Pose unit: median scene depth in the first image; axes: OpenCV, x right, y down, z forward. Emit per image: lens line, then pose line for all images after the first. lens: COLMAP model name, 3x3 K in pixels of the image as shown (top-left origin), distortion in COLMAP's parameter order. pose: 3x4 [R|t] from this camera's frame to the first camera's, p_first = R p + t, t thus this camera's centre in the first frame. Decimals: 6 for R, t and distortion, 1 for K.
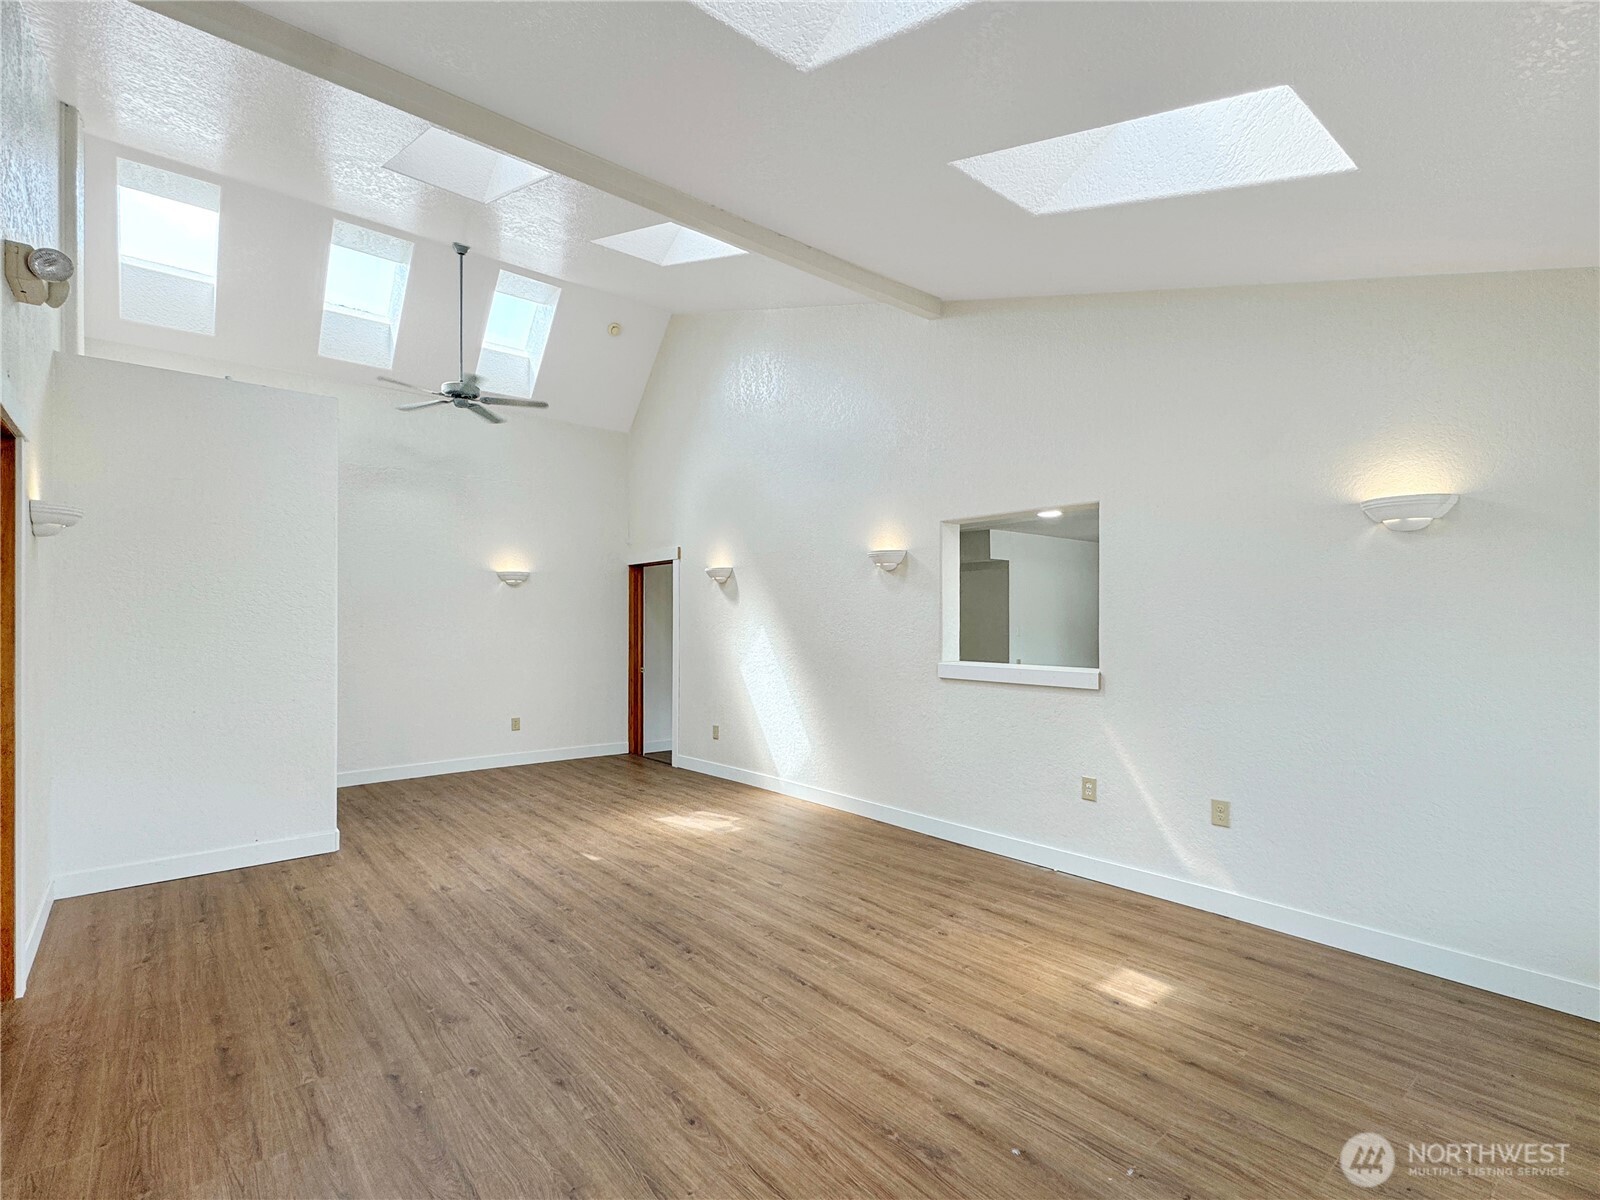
lens RADIAL K [[759.9, 0, 792.3], [0, 759.9, 610.7], [0, 0, 1]] dist [-0.002124, 0.000978]
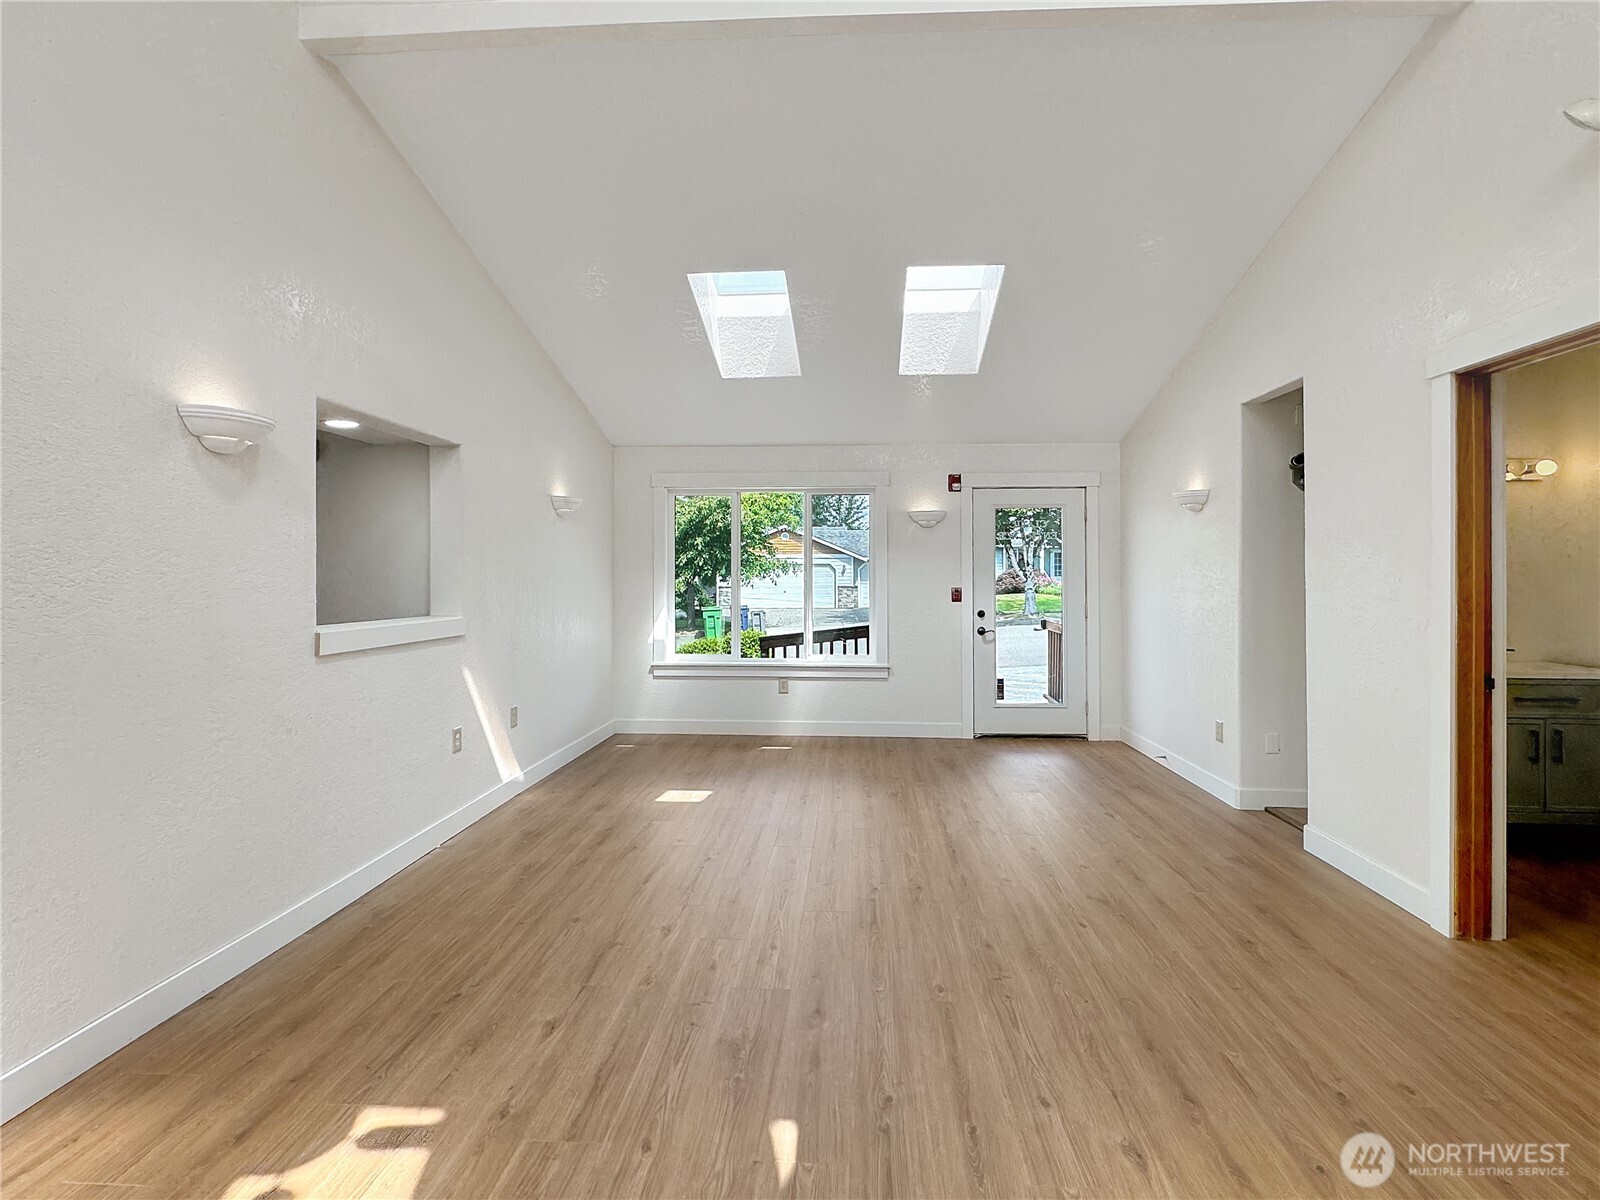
lens RADIAL K [[759.9, 0, 790.6], [0, 759.9, 586.9], [0, 0, 1]] dist [-0.002124, 0.000978]
pose [[-0.710125, -0.011122, 0.703987, -0.628353], [-0.009422, 0.999936, 0.006294, 0.029244], [-0.704012, -0.002163, -0.710185, 1.472146]]
